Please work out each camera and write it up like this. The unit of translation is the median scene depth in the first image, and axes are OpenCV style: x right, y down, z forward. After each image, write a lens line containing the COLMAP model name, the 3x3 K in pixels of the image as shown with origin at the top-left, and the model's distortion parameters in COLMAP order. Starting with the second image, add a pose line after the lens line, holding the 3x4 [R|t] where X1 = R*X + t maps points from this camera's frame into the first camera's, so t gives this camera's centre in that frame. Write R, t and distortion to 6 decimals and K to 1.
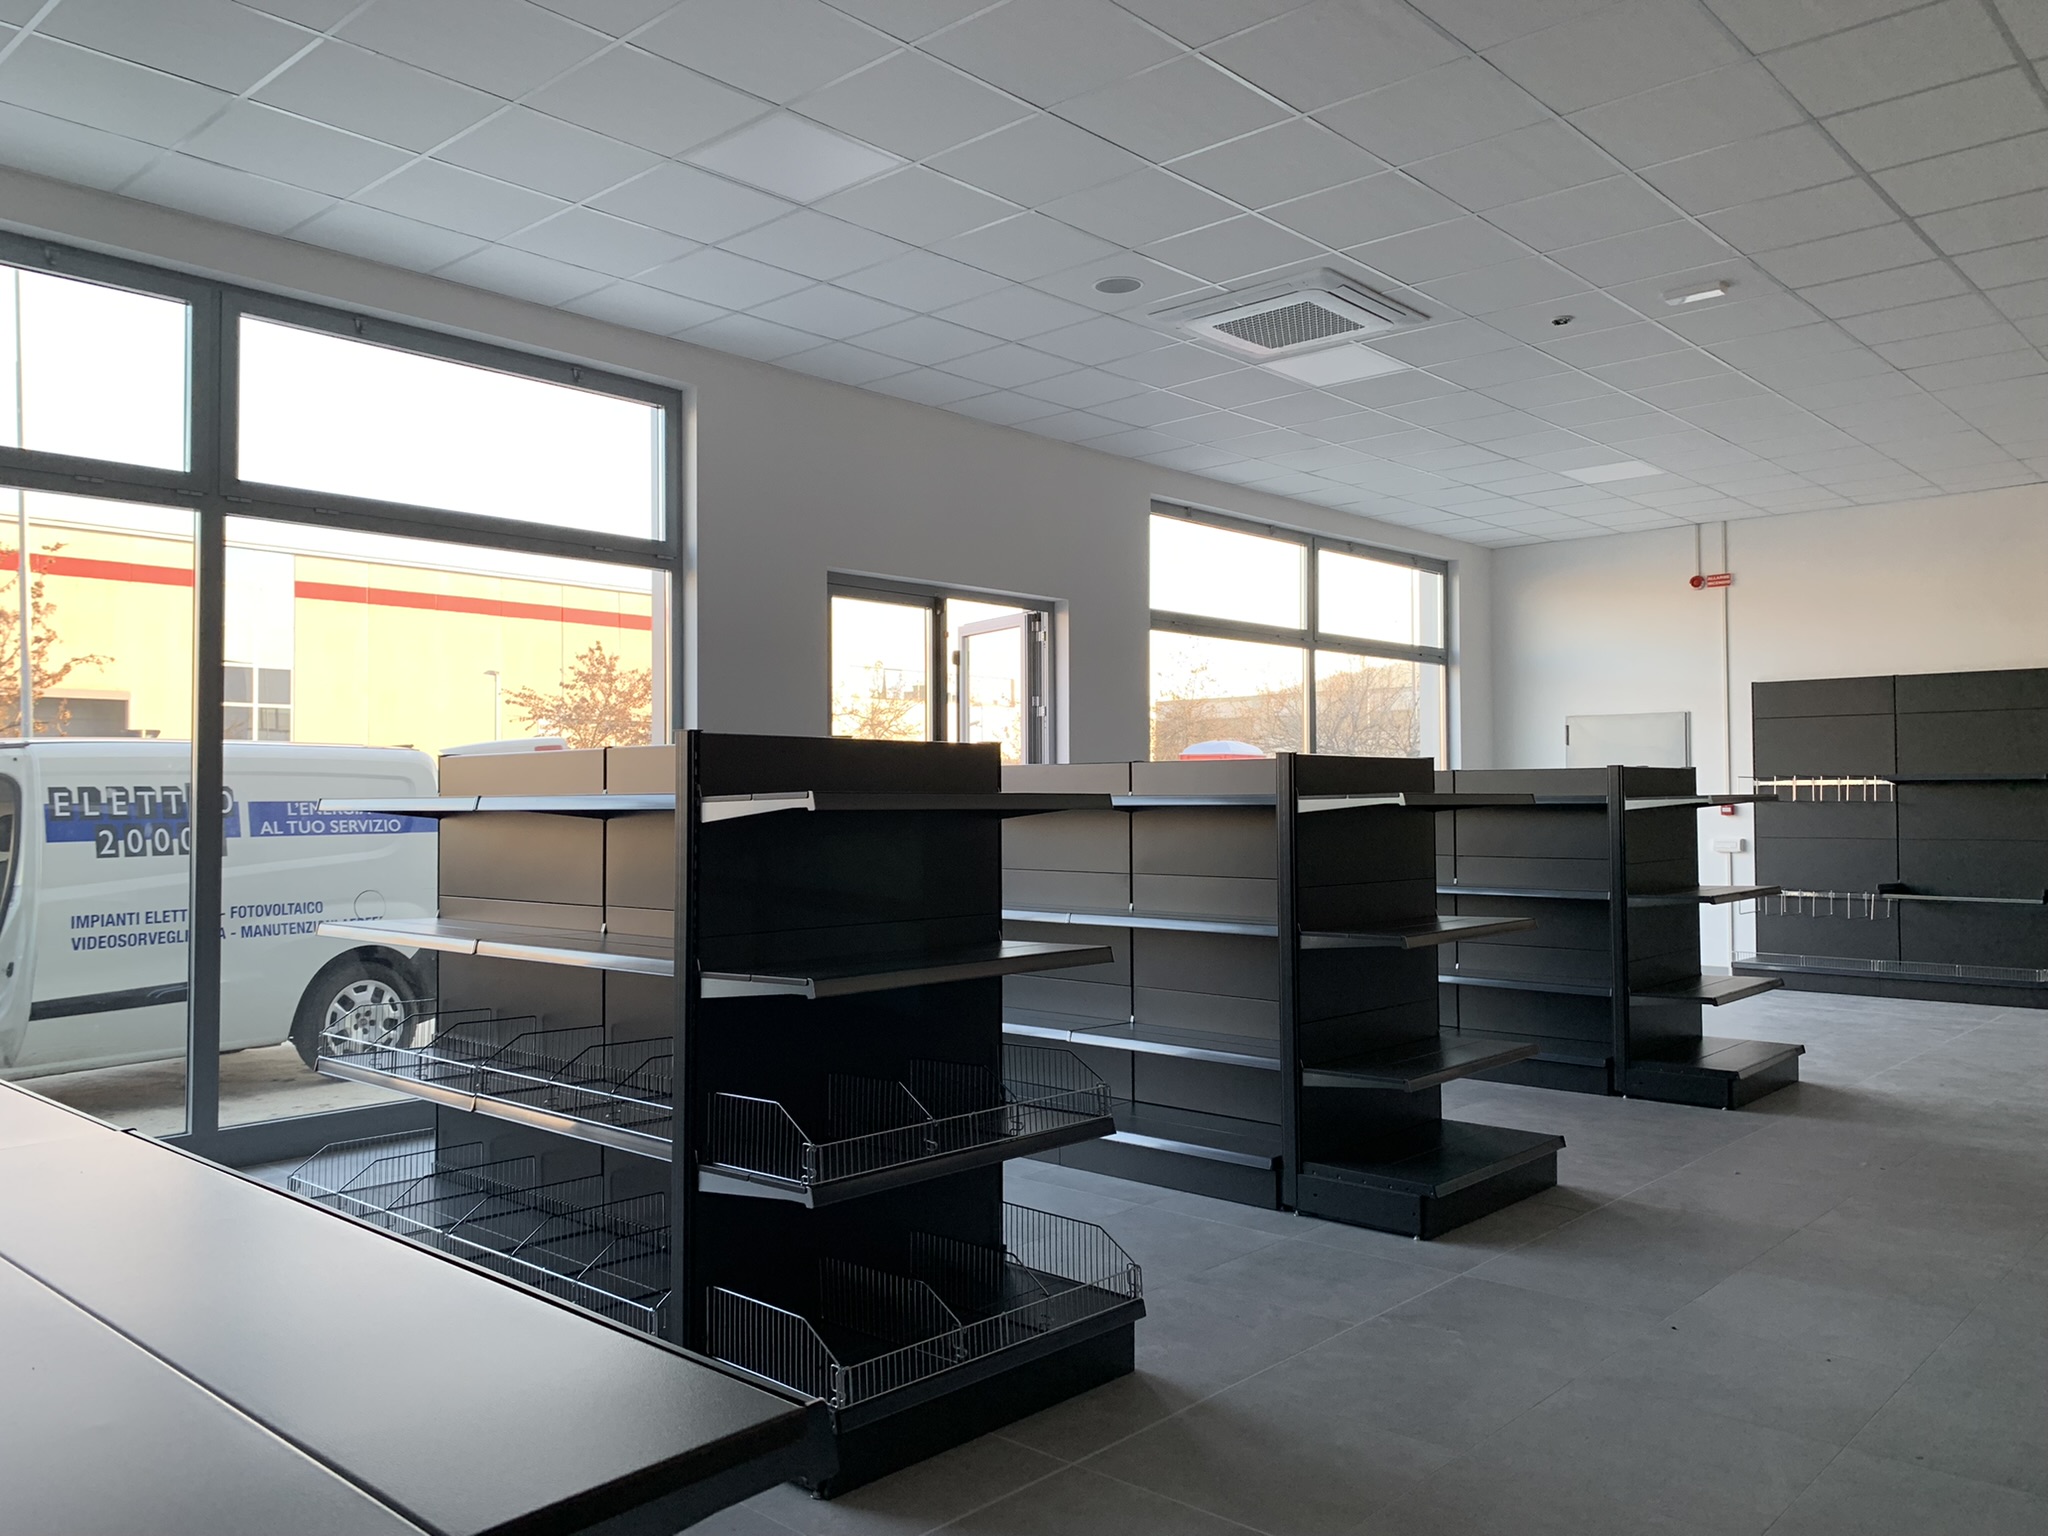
lens RADIAL K [[1572.1, 0, 1005.3], [0, 1572.1, 769.7], [0, 0, 1]] dist [0.005965, 0.004620]
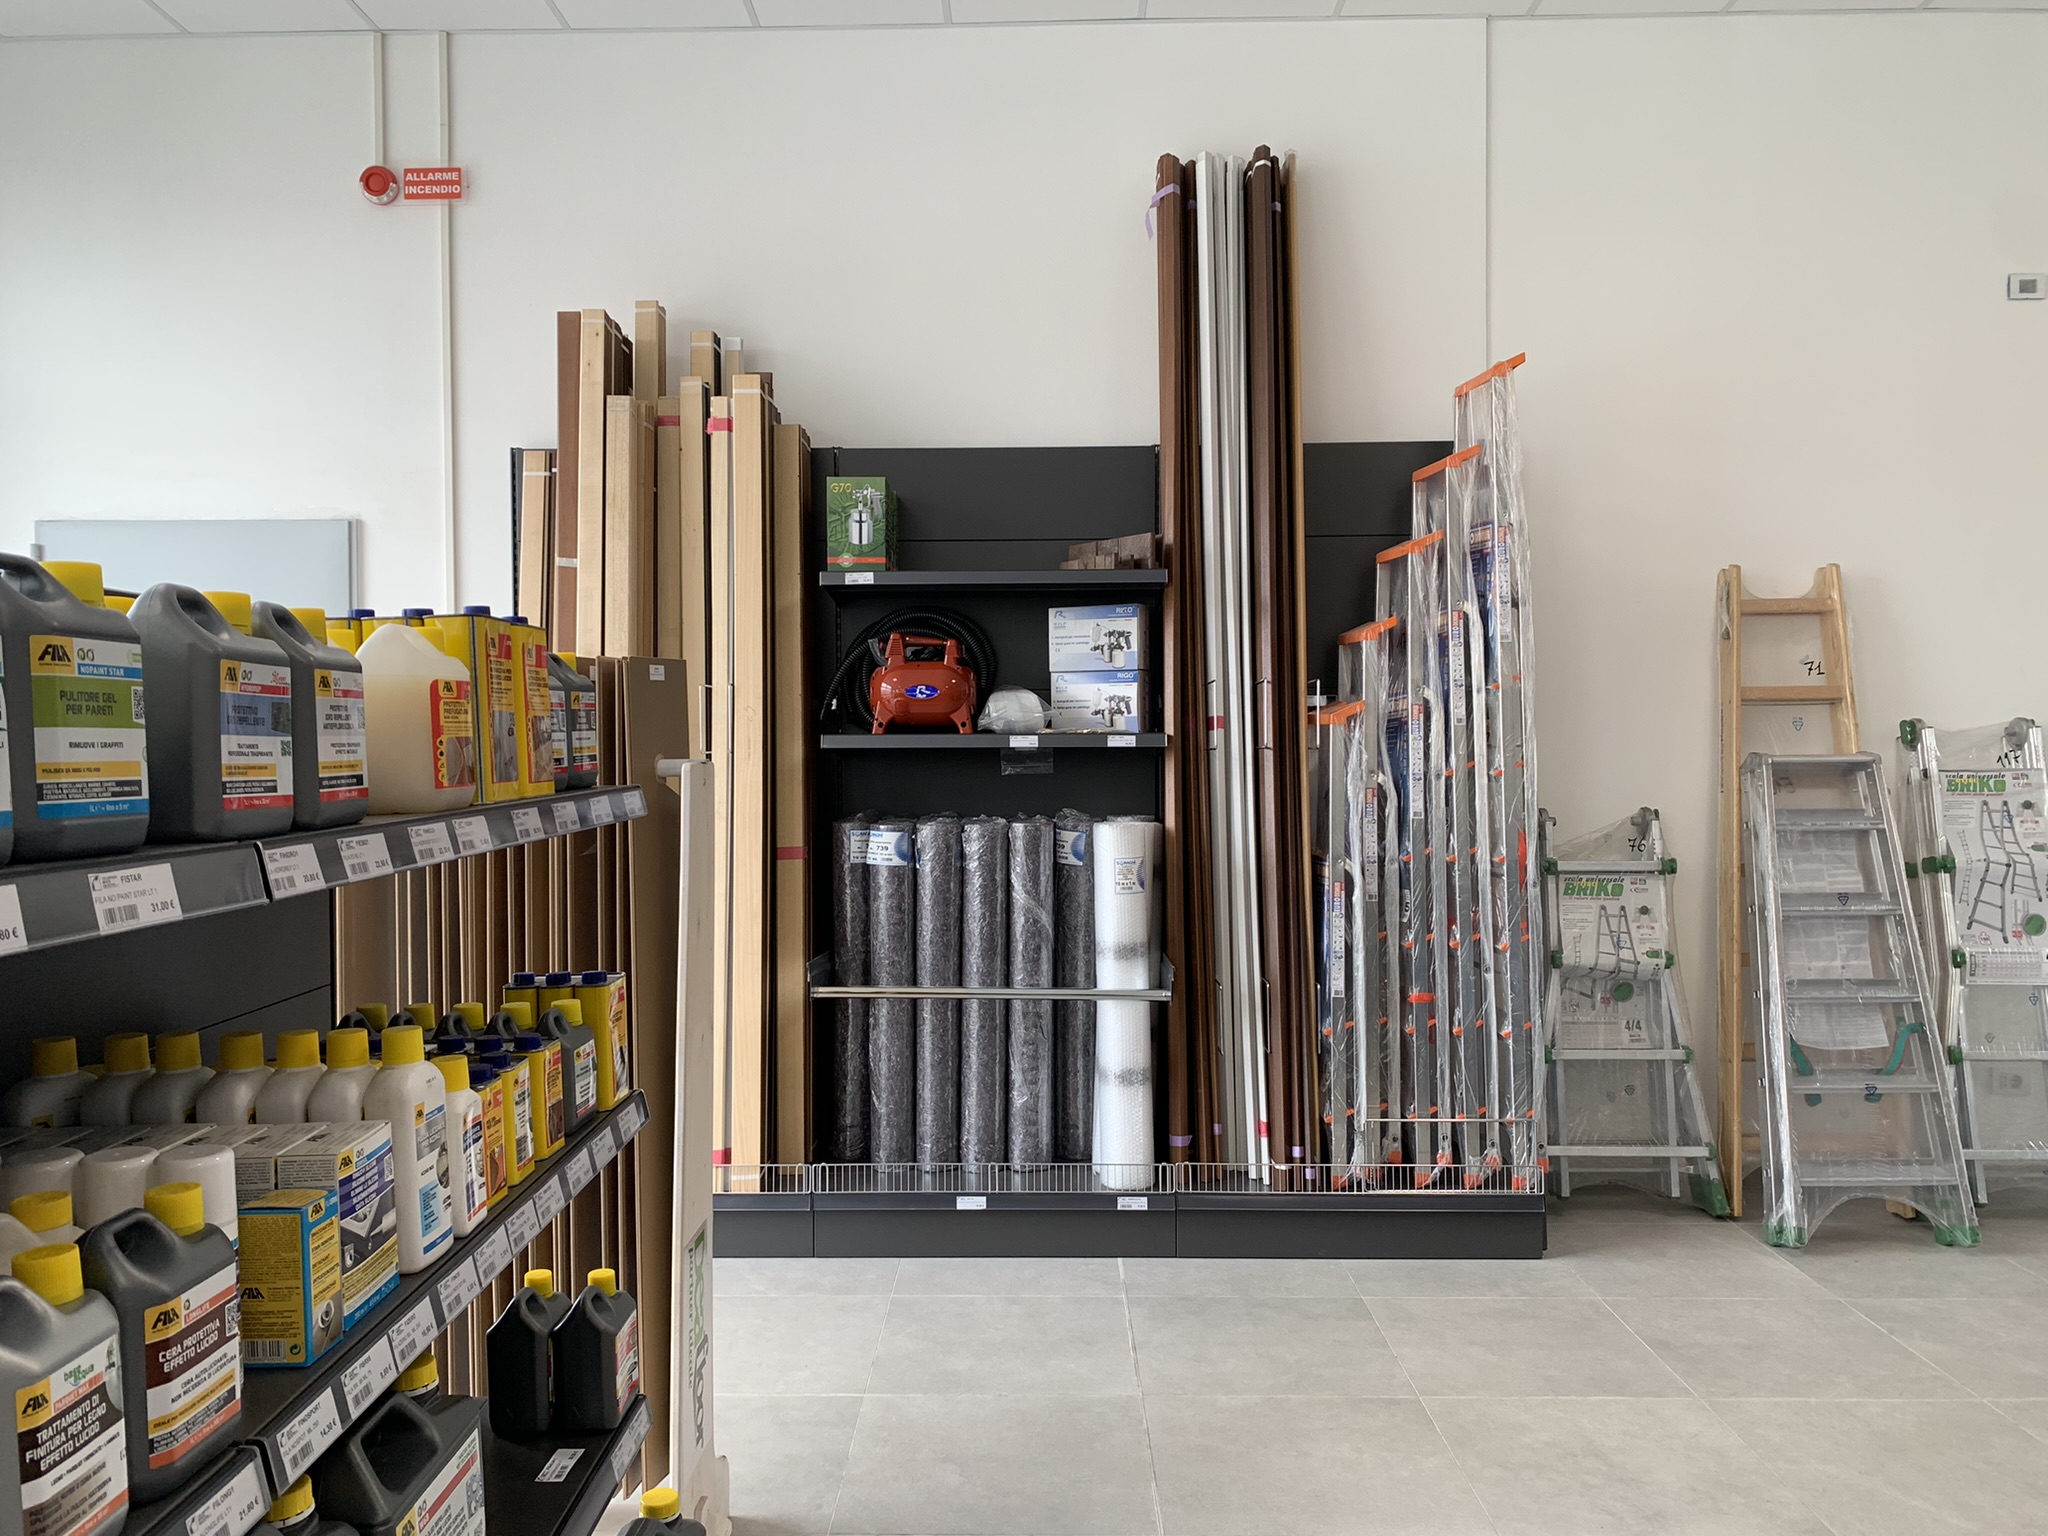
lens RADIAL K [[1572.1, 0, 1005.3], [0, 1572.1, 769.7], [0, 0, 1]] dist [0.005965, 0.004620]
pose [[0.745203, -0.007119, 0.666799, 0.298084], [-0.015524, 0.999487, 0.028020, 0.011948], [-0.666657, -0.031232, 0.744710, 0.610823]]
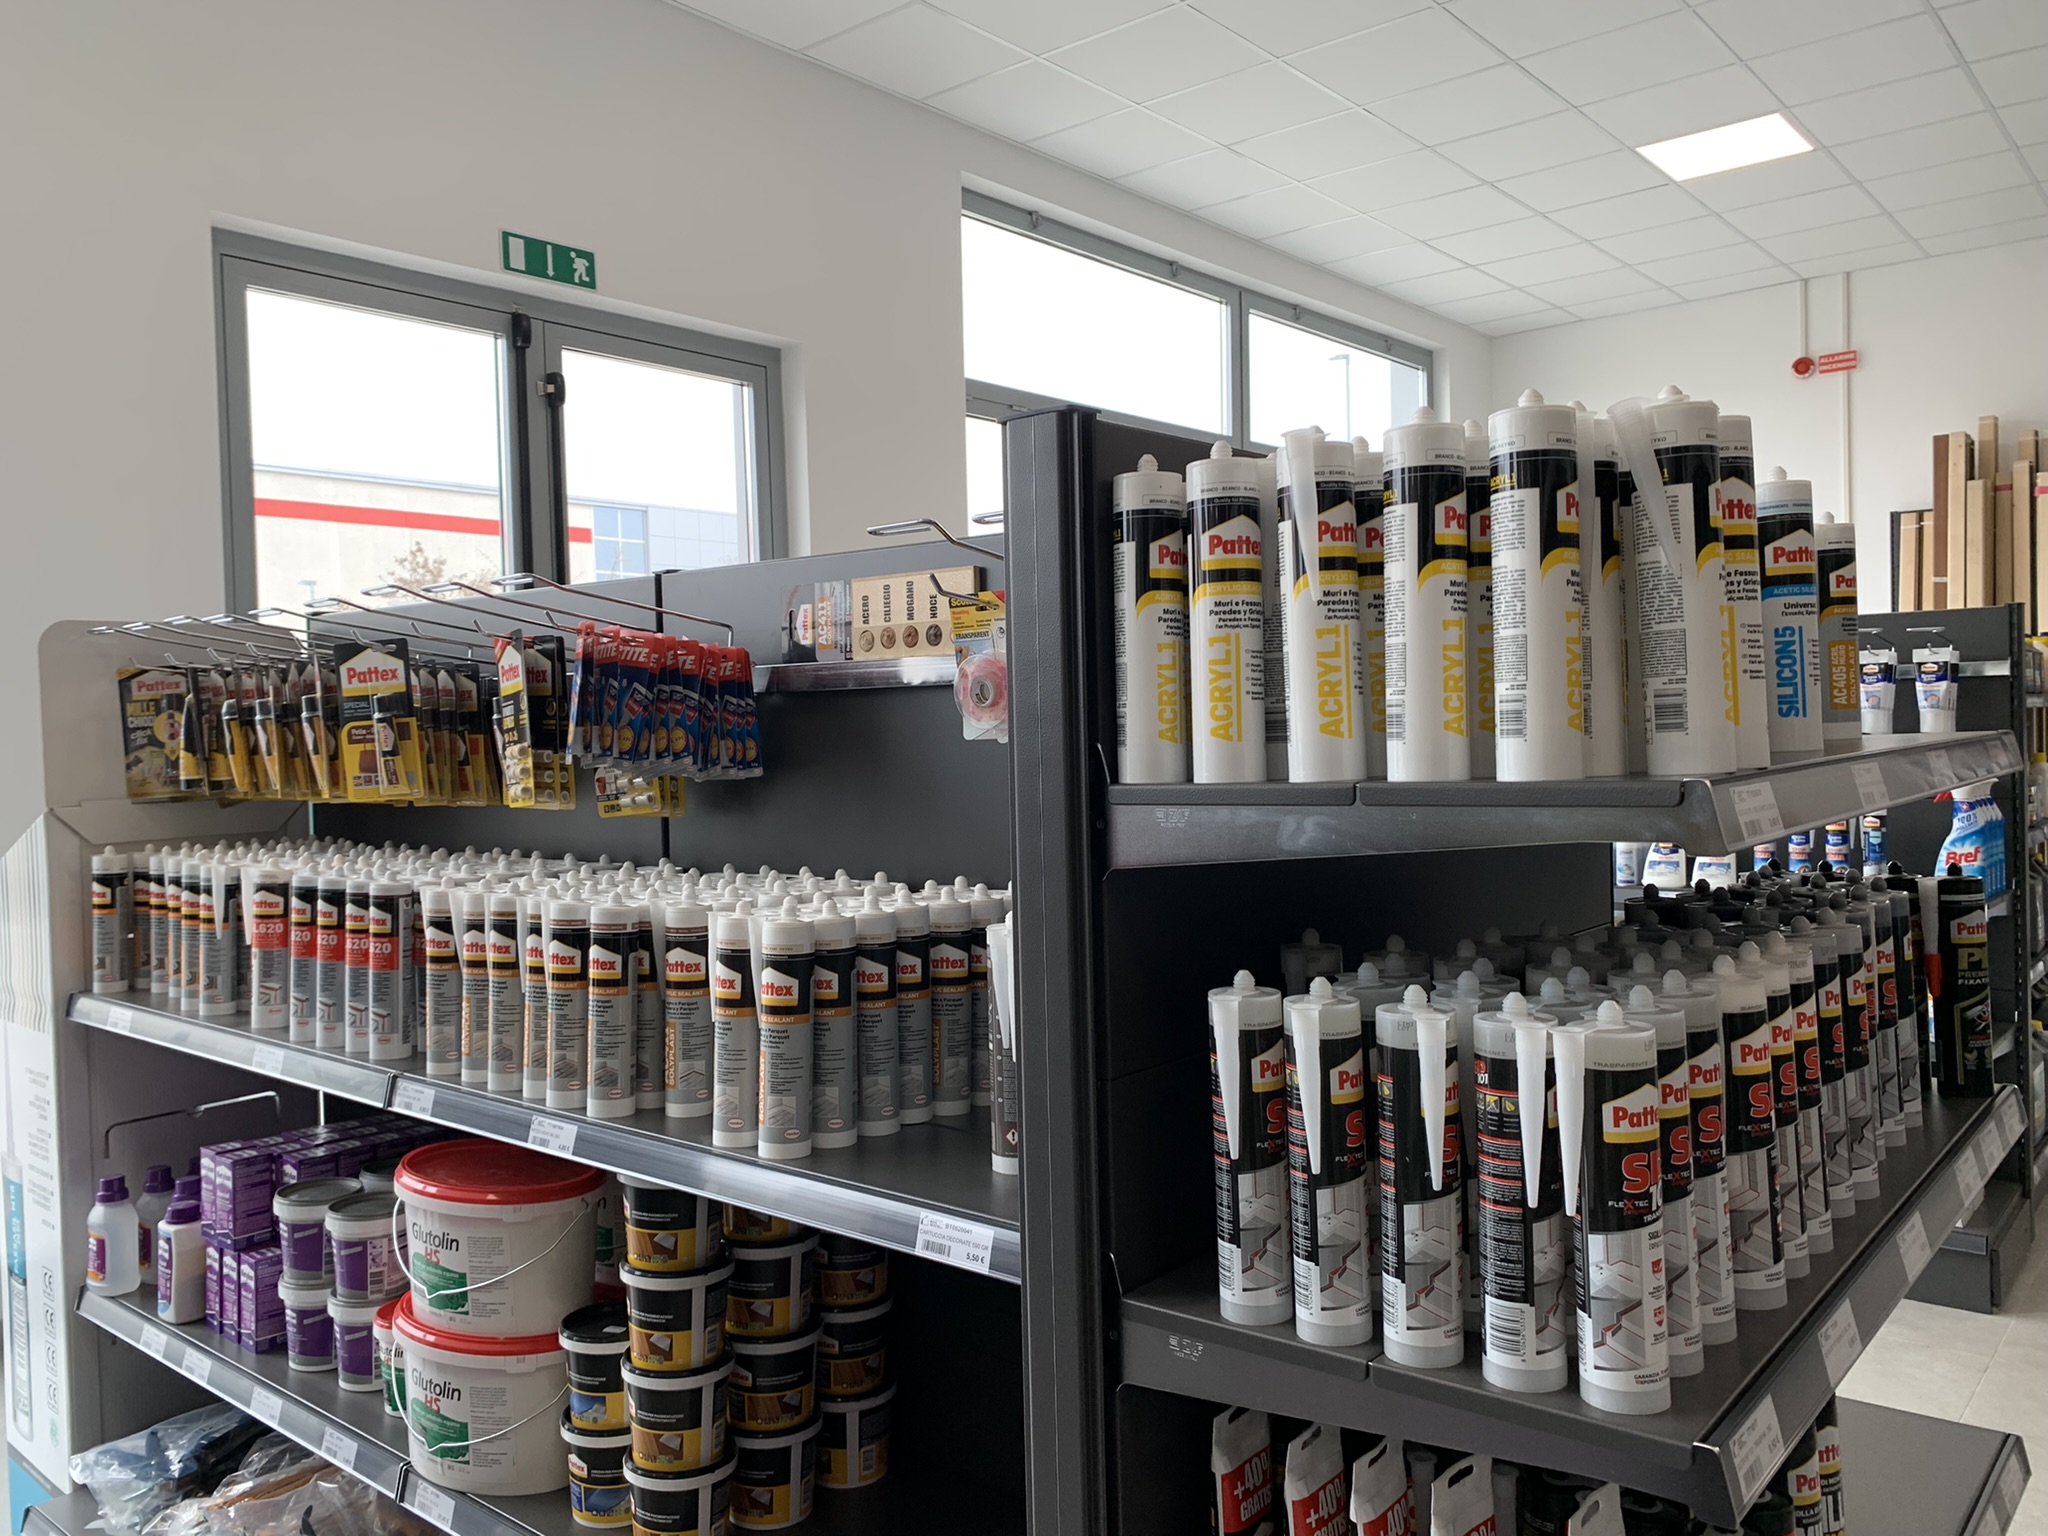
lens RADIAL K [[1572.1, 0, 1005.3], [0, 1572.1, 769.7], [0, 0, 1]] dist [0.005965, 0.004620]
pose [[0.998804, -0.024084, 0.042544, 0.064764], [0.021771, 0.998302, 0.054029, 0.009633], [-0.043773, -0.053038, 0.997633, 0.334166]]
